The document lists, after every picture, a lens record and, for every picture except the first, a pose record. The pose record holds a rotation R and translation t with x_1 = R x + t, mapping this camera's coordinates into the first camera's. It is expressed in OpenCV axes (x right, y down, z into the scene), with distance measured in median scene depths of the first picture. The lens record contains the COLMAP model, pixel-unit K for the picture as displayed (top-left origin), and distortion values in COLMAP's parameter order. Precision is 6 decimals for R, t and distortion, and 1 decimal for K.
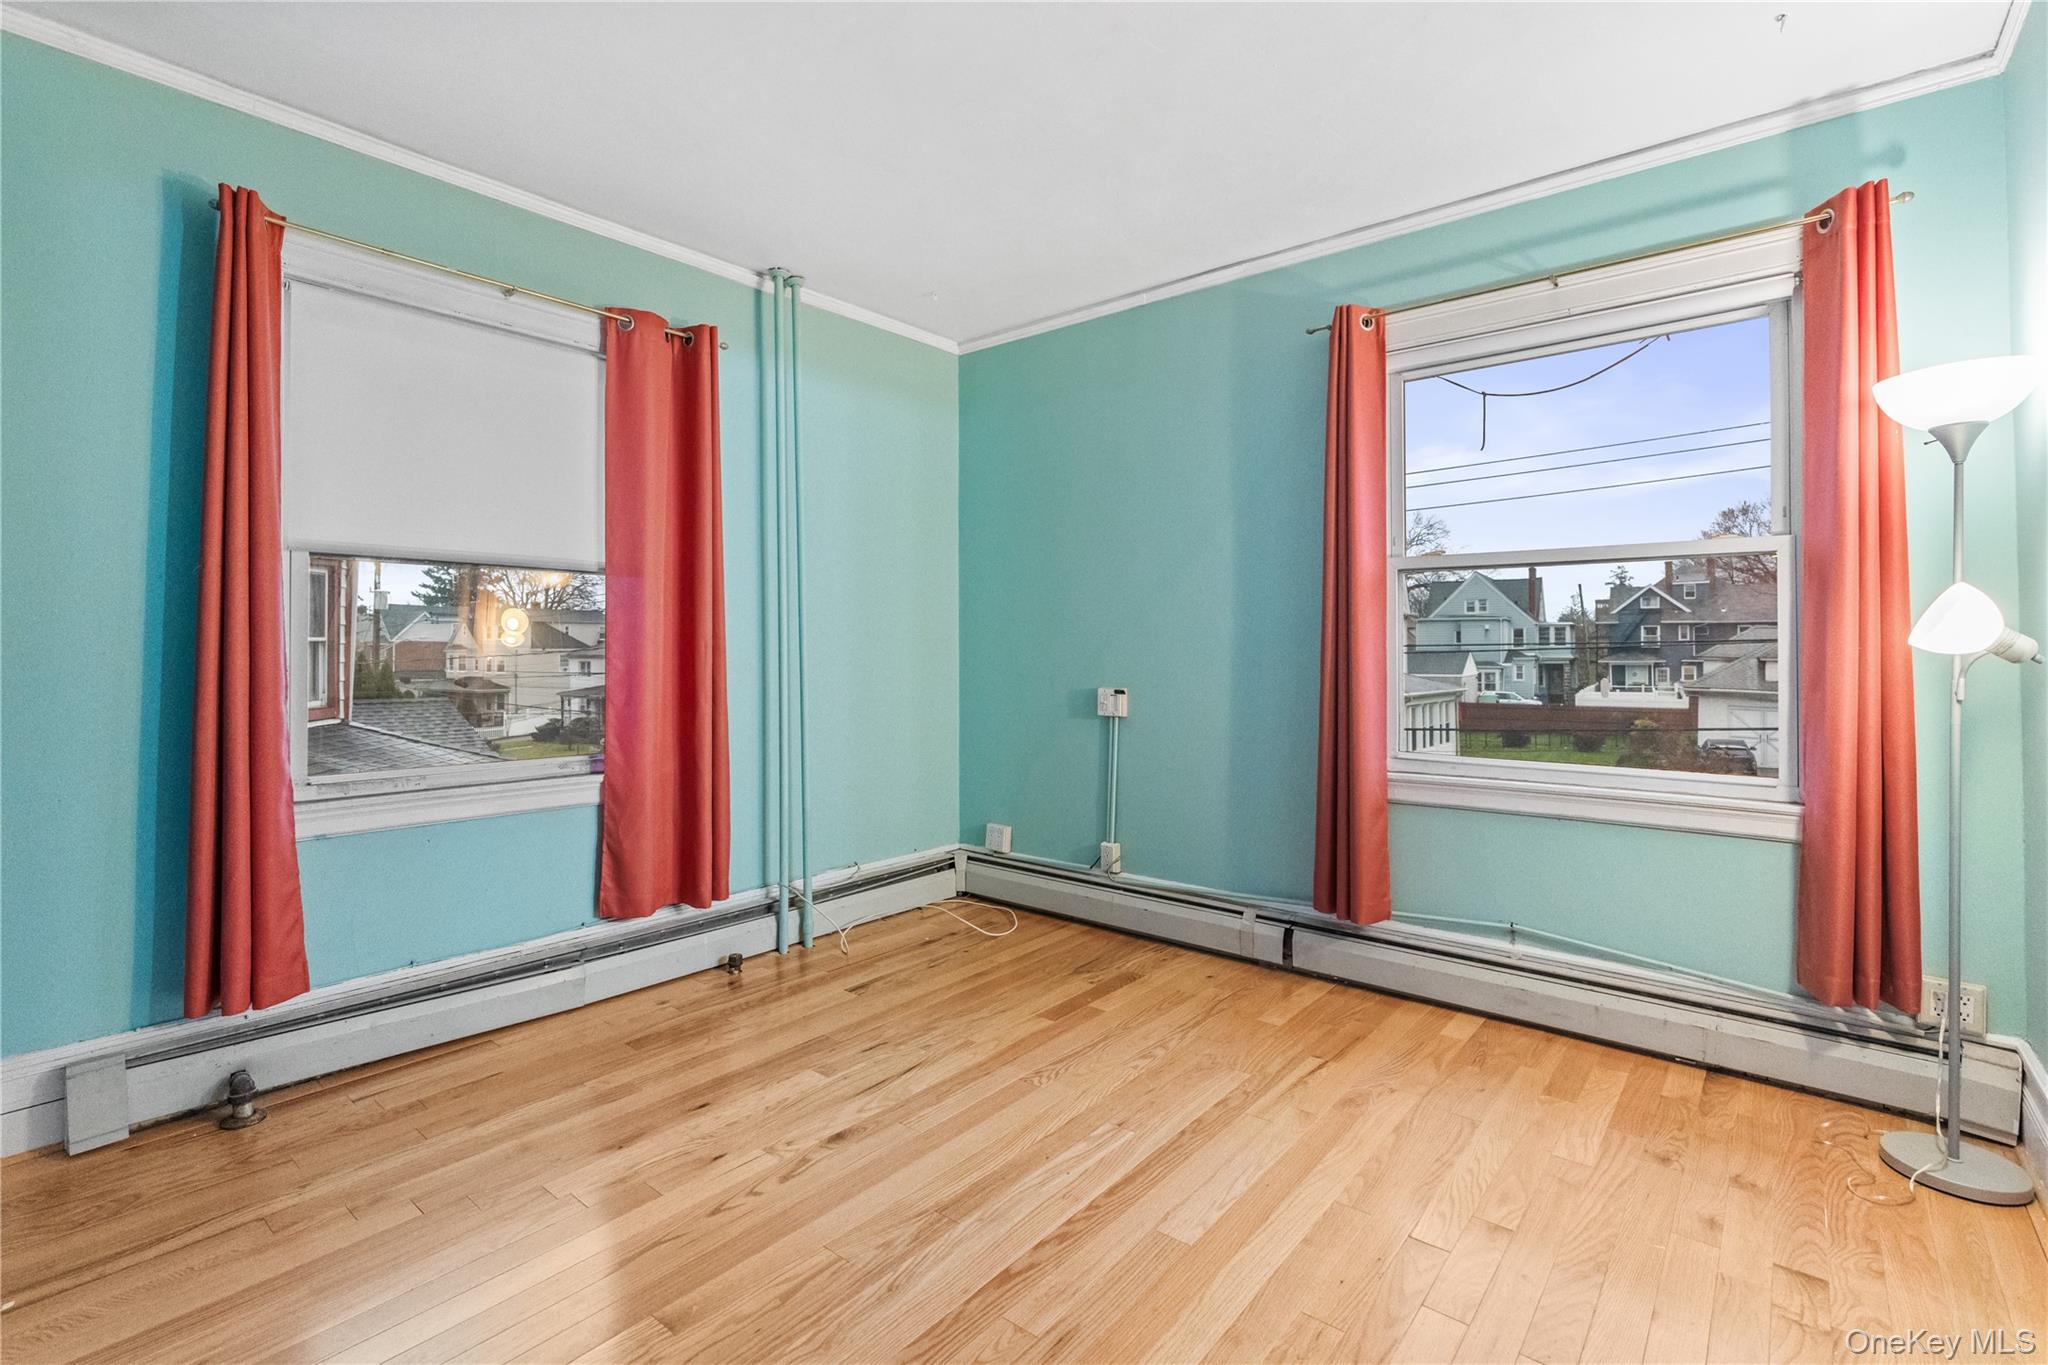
lens RADIAL K [[945.7, 0, 1041.2], [0, 945.7, 648.3], [0, 0, 1]] dist [-0.010277, 0.003255]
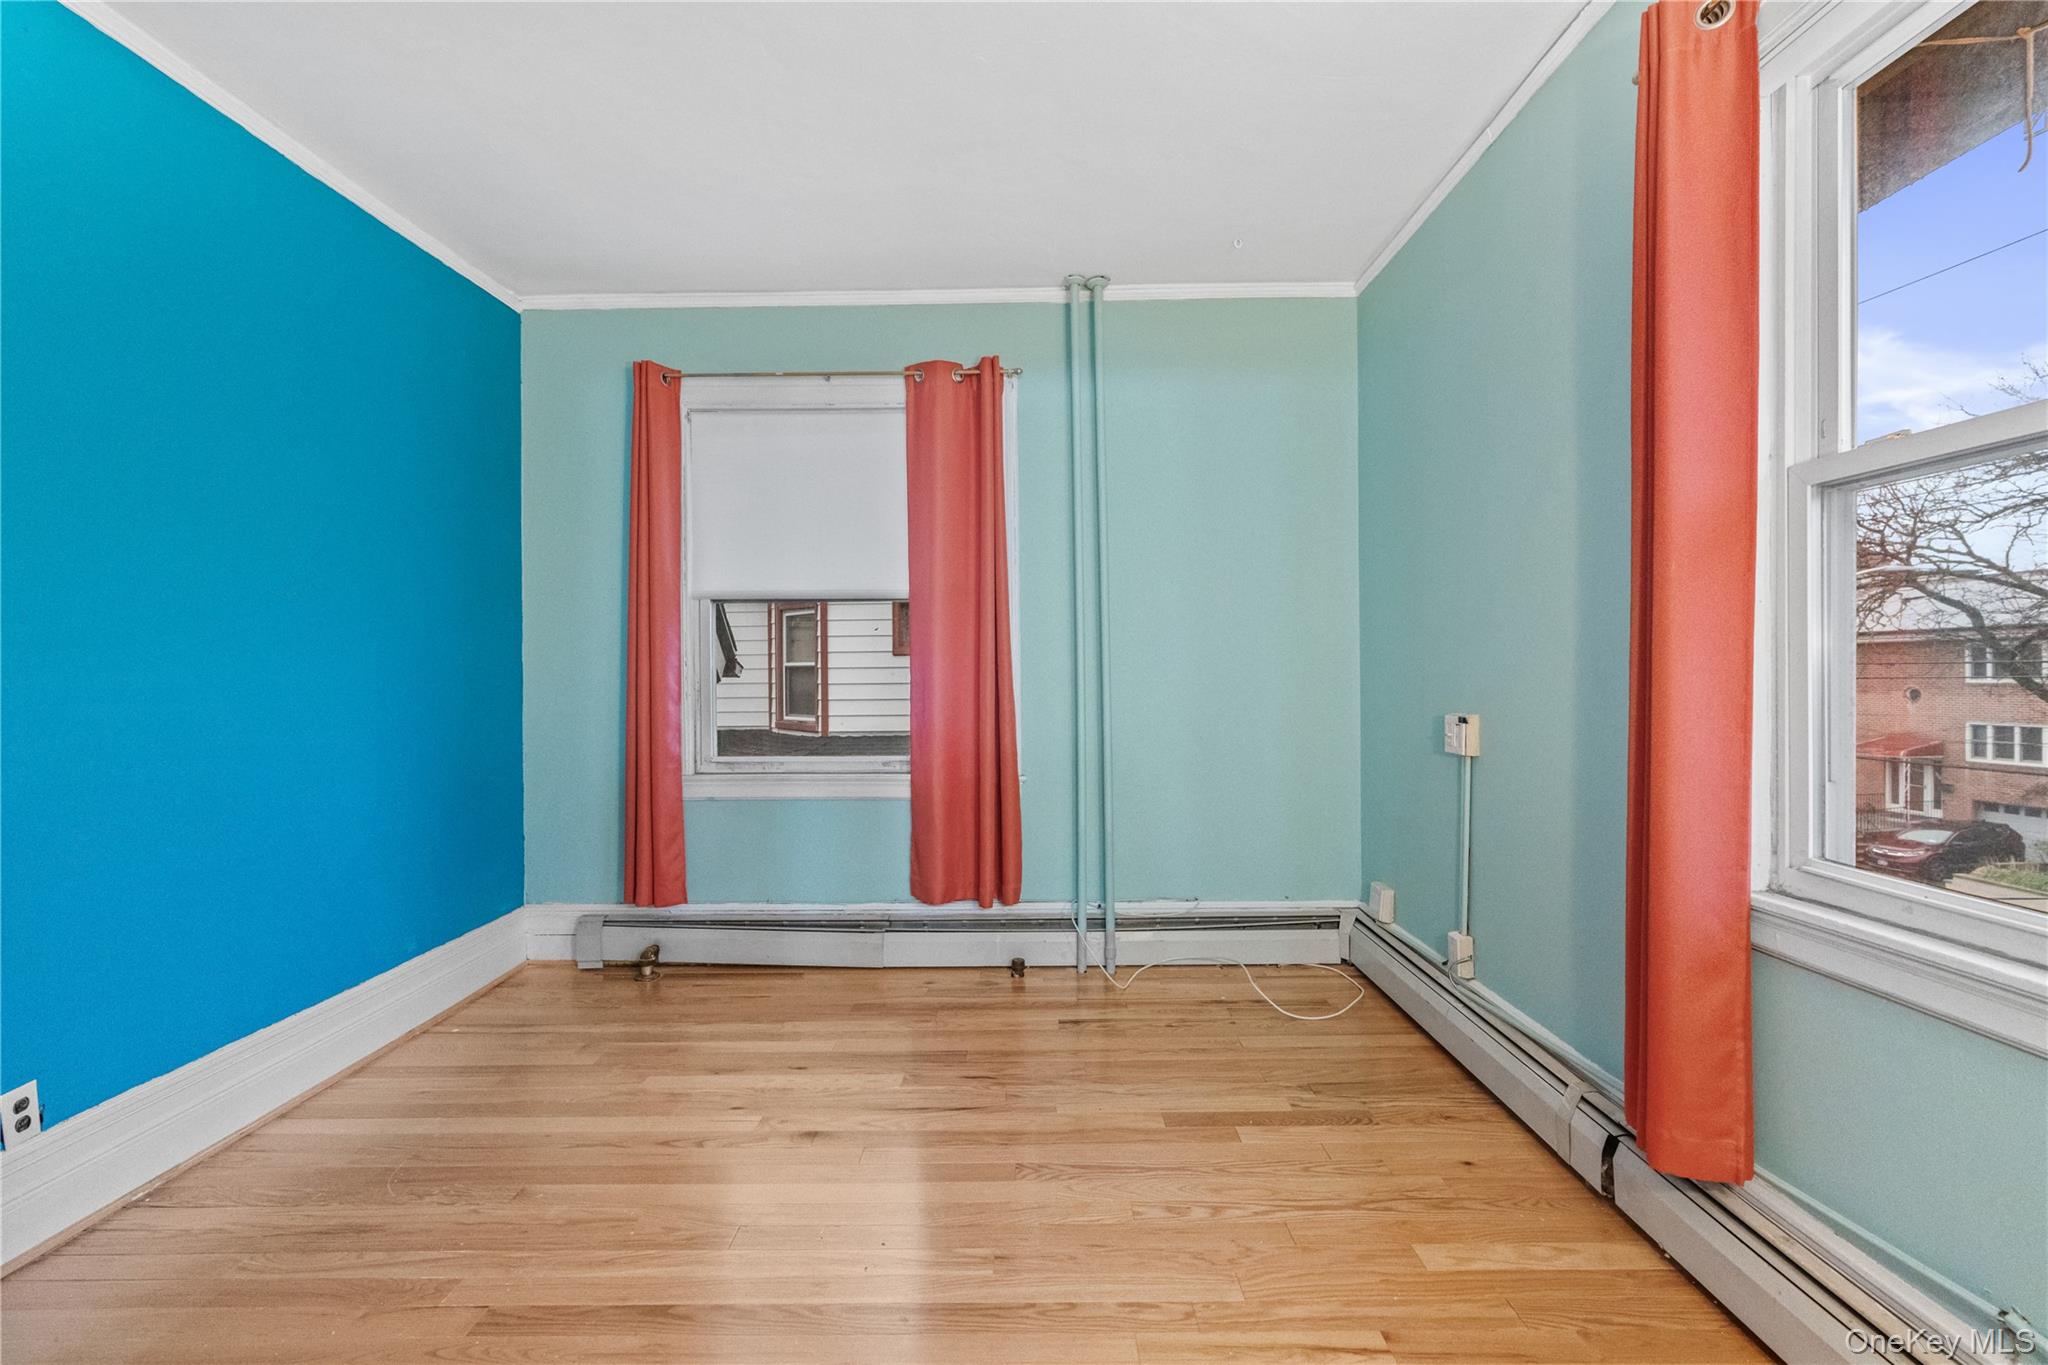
lens RADIAL K [[945.7, 0, 1026.7], [0, 945.7, 682.5], [0, 0, 1]] dist [-0.010277, 0.003255]
pose [[0.621202, 0.003780, -0.783642, 0.509066], [0.008941, 0.999889, 0.011912, 0.008898], [0.783600, -0.014406, 0.621099, 0.379077]]
